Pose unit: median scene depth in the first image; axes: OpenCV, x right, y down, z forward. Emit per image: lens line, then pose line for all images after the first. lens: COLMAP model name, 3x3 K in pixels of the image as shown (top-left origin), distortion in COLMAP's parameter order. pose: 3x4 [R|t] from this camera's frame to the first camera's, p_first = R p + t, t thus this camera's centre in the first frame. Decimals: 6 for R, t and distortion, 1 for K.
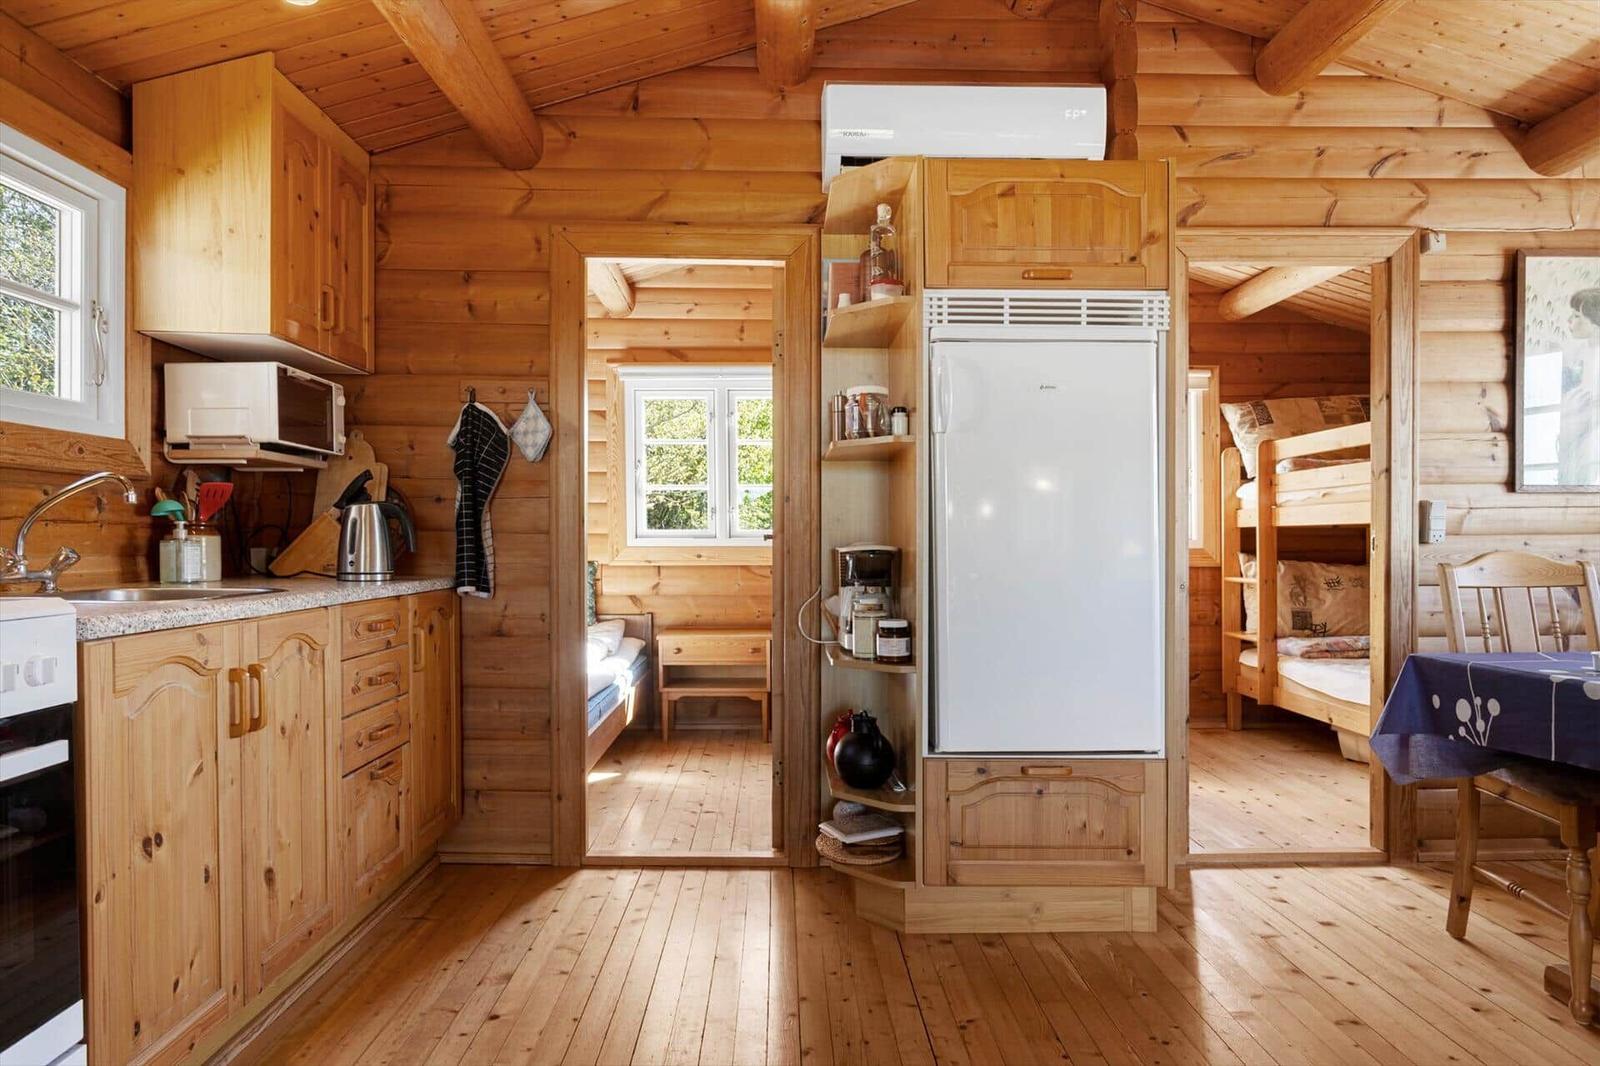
lens RADIAL K [[957.8, 0, 801.2], [0, 957.8, 541.1], [0, 0, 1]] dist [0.005228, 0.000172]
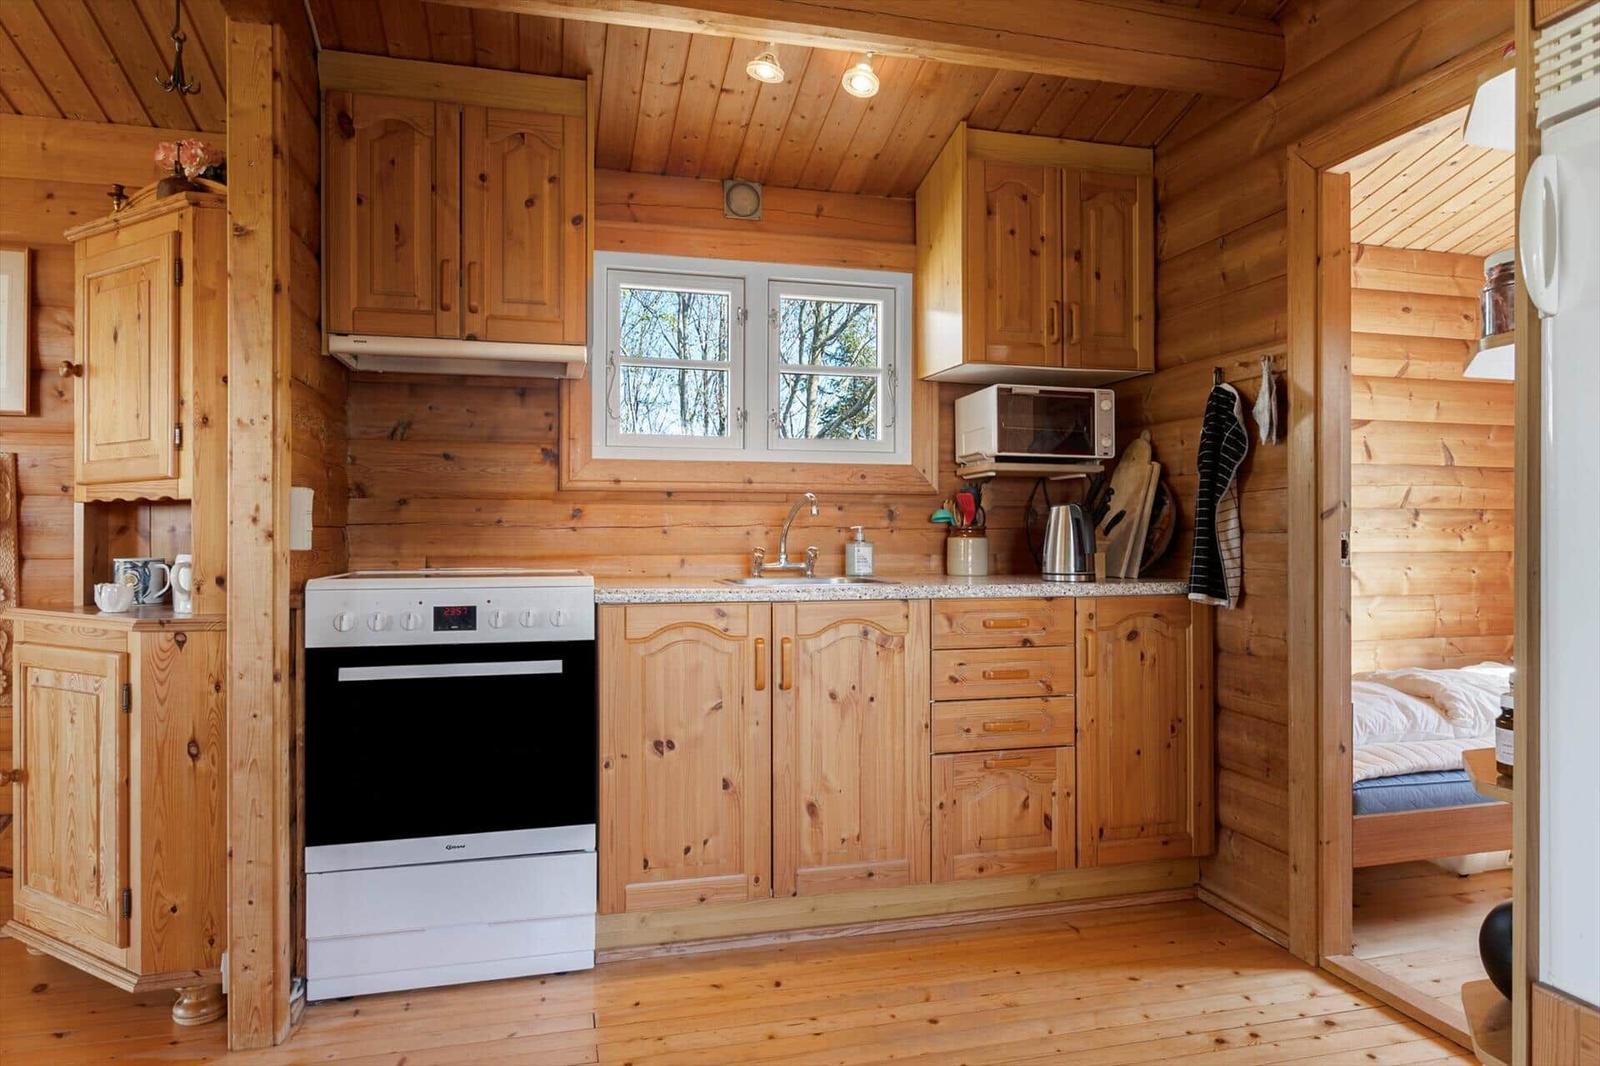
lens RADIAL K [[957.8, 0, 802.8], [0, 957.8, 536.4], [0, 0, 1]] dist [0.005228, 0.000172]
pose [[0.264362, -0.008643, -0.964385, 0.510092], [0.000463, 0.999961, -0.008835, 0.002651], [0.964423, 0.001889, 0.264355, 0.509785]]
